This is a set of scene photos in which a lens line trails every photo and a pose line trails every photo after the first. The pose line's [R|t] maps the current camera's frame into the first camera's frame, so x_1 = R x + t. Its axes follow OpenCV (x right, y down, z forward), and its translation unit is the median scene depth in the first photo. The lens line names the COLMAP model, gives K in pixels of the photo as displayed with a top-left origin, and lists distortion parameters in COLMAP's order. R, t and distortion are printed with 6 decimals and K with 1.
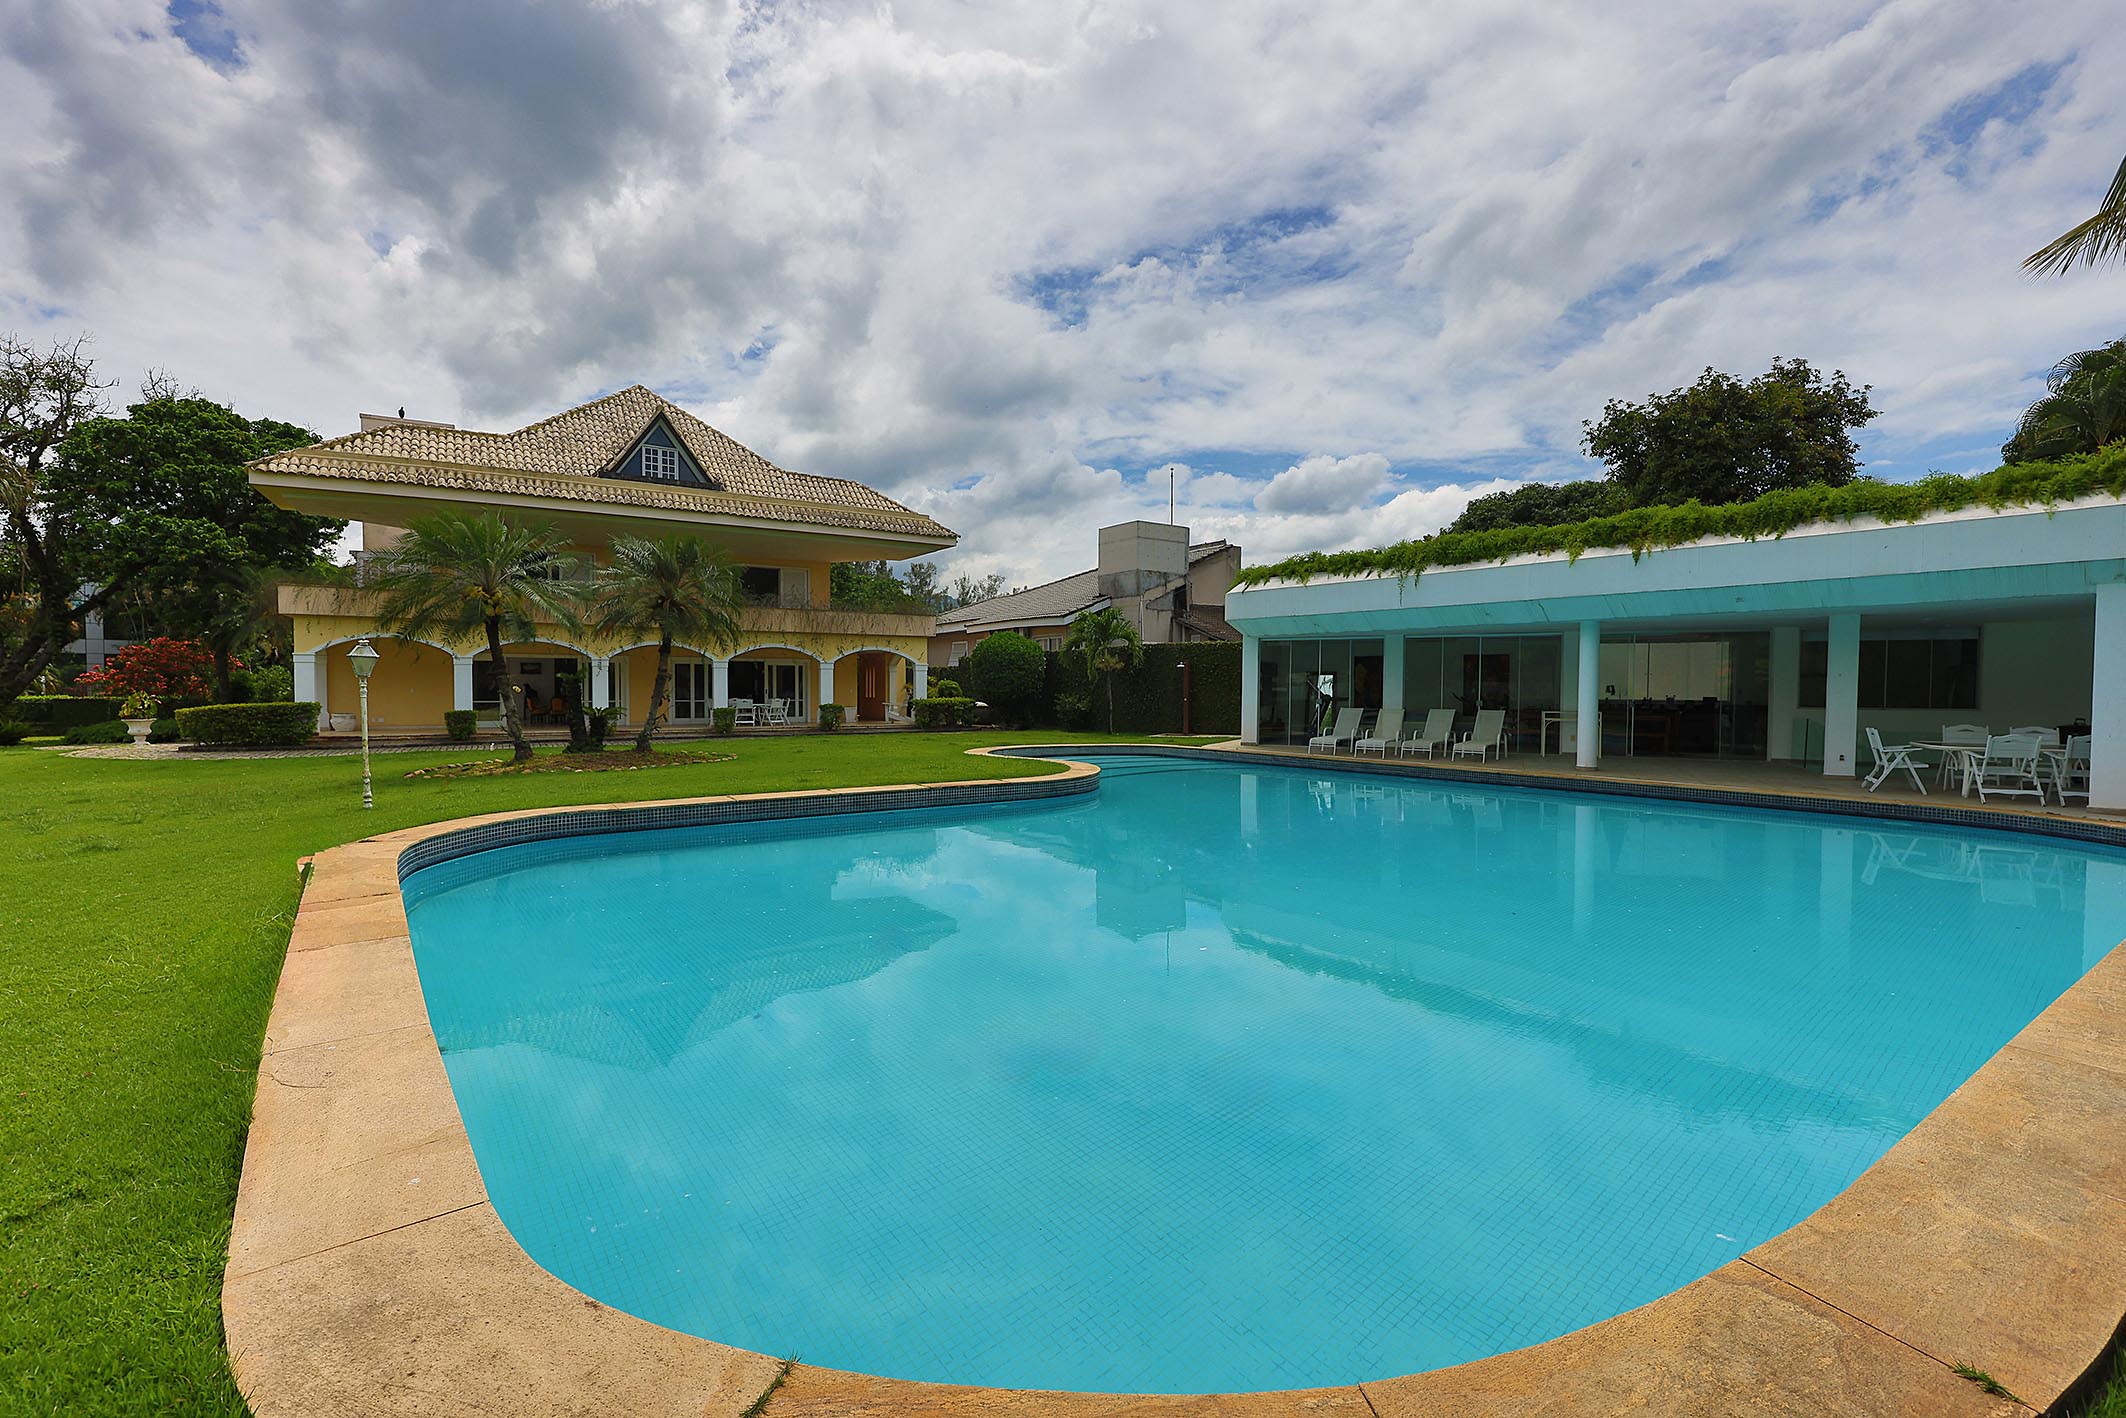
lens RADIAL K [[935.5, 0, 1019.9], [0, 935.5, 749.8], [0, 0, 1]] dist [0.015924, 0.000140]
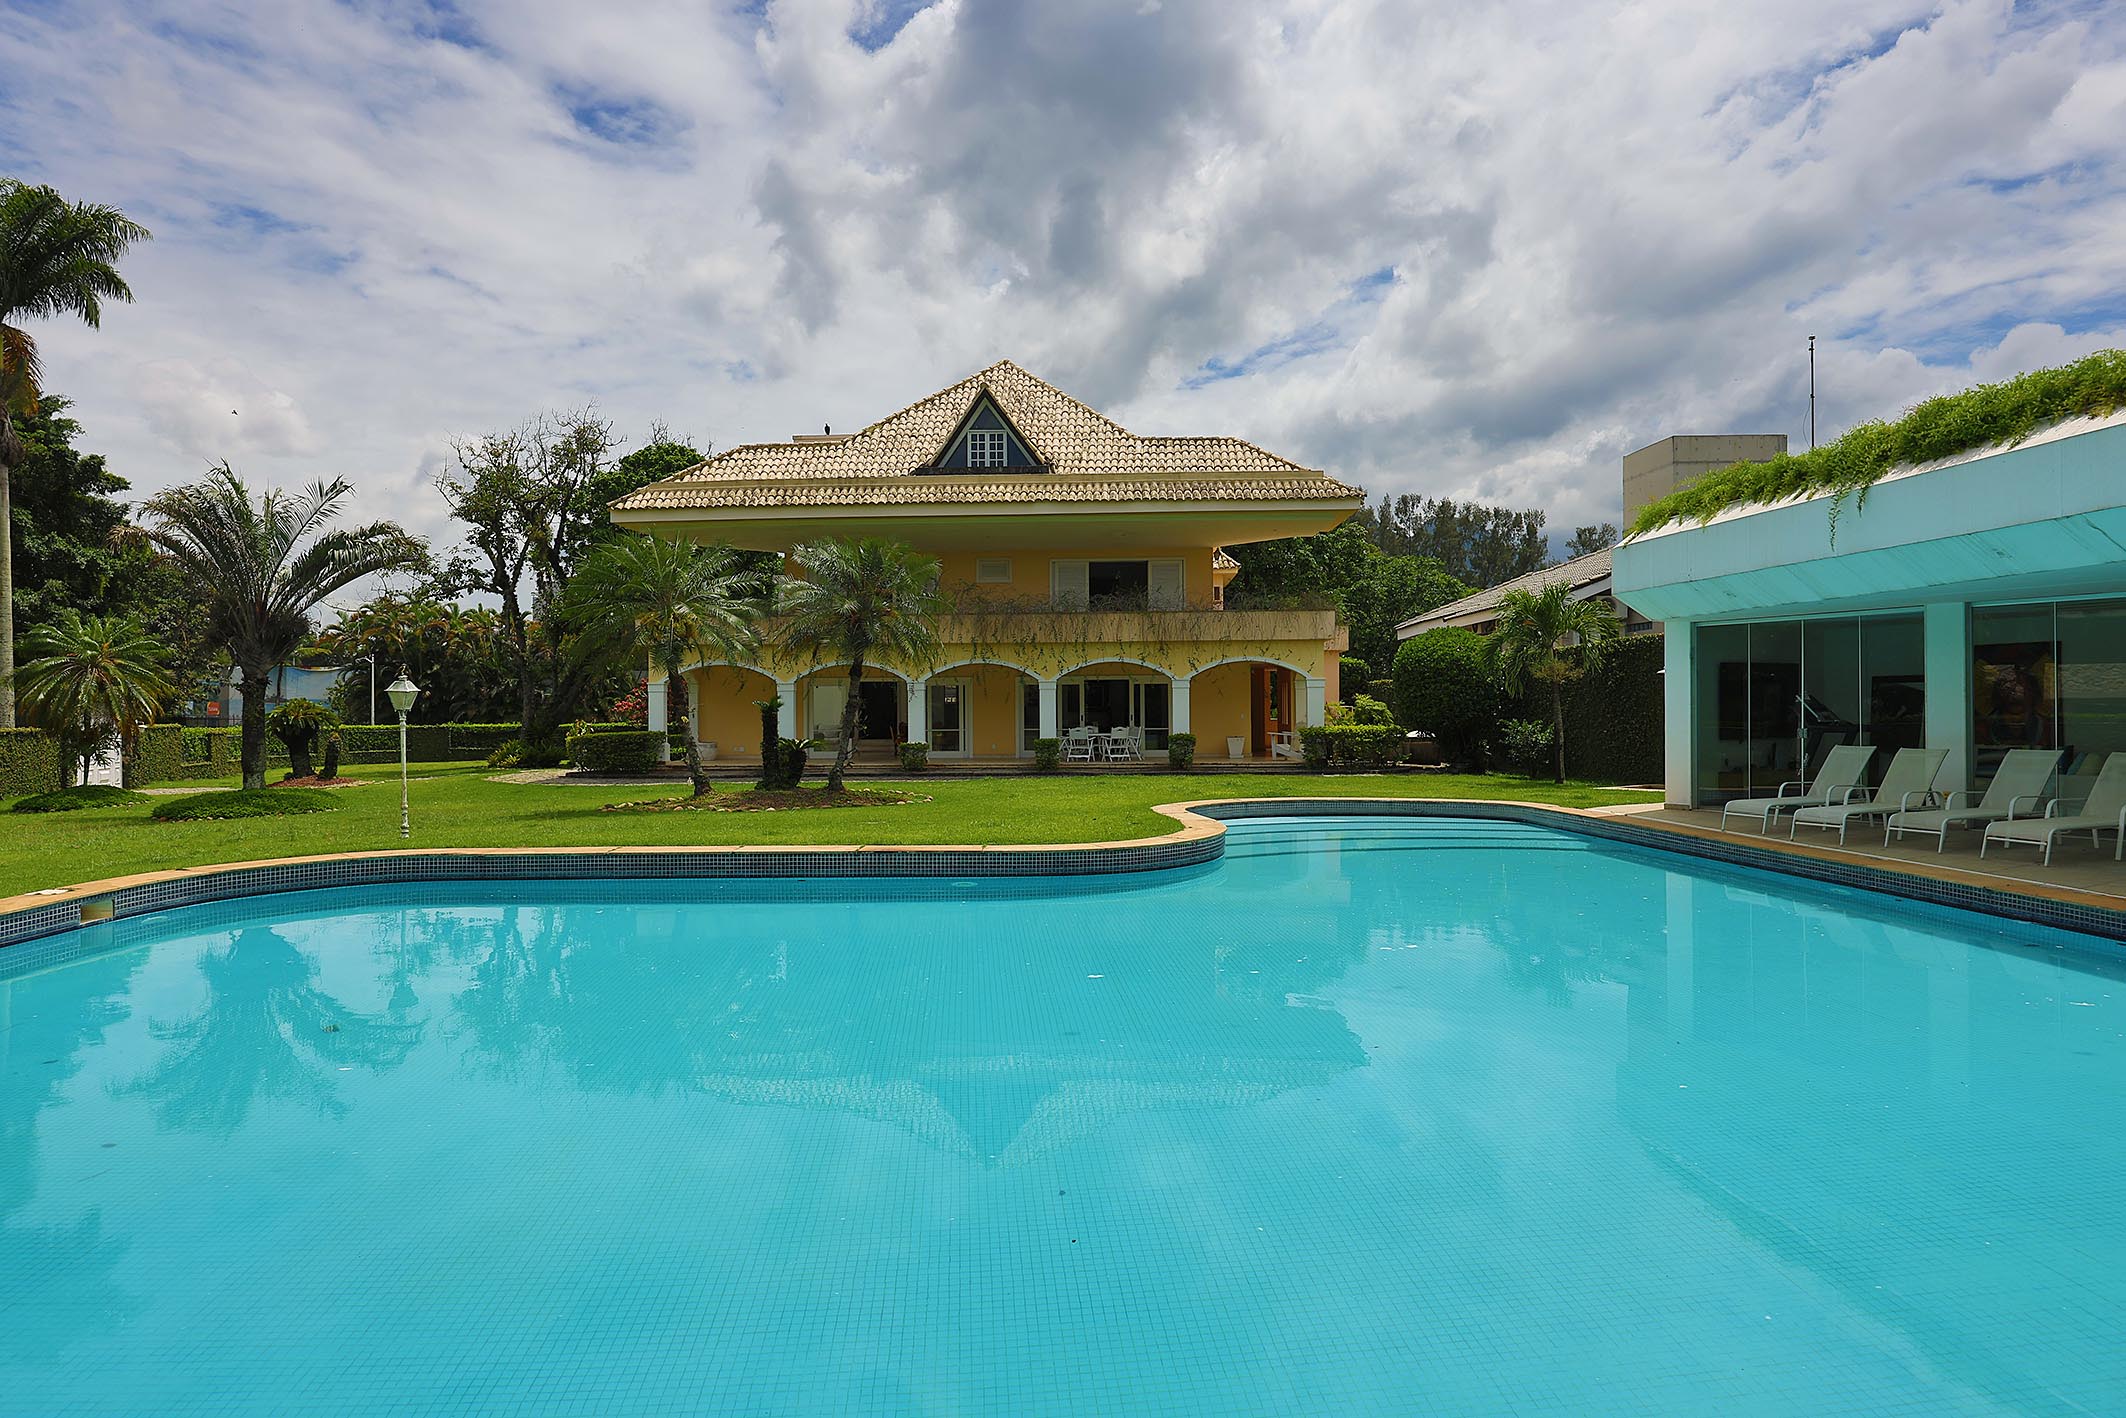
lens RADIAL K [[1206.7, 0, 1024.9], [0, 1206.7, 755.4], [0, 0, 1]] dist [0.032907, -0.002143]
pose [[0.830044, 0.013563, -0.557533, 0.257538], [-0.029251, 0.999387, -0.019236, -0.009575], [0.556930, 0.032275, 0.829932, 0.123587]]
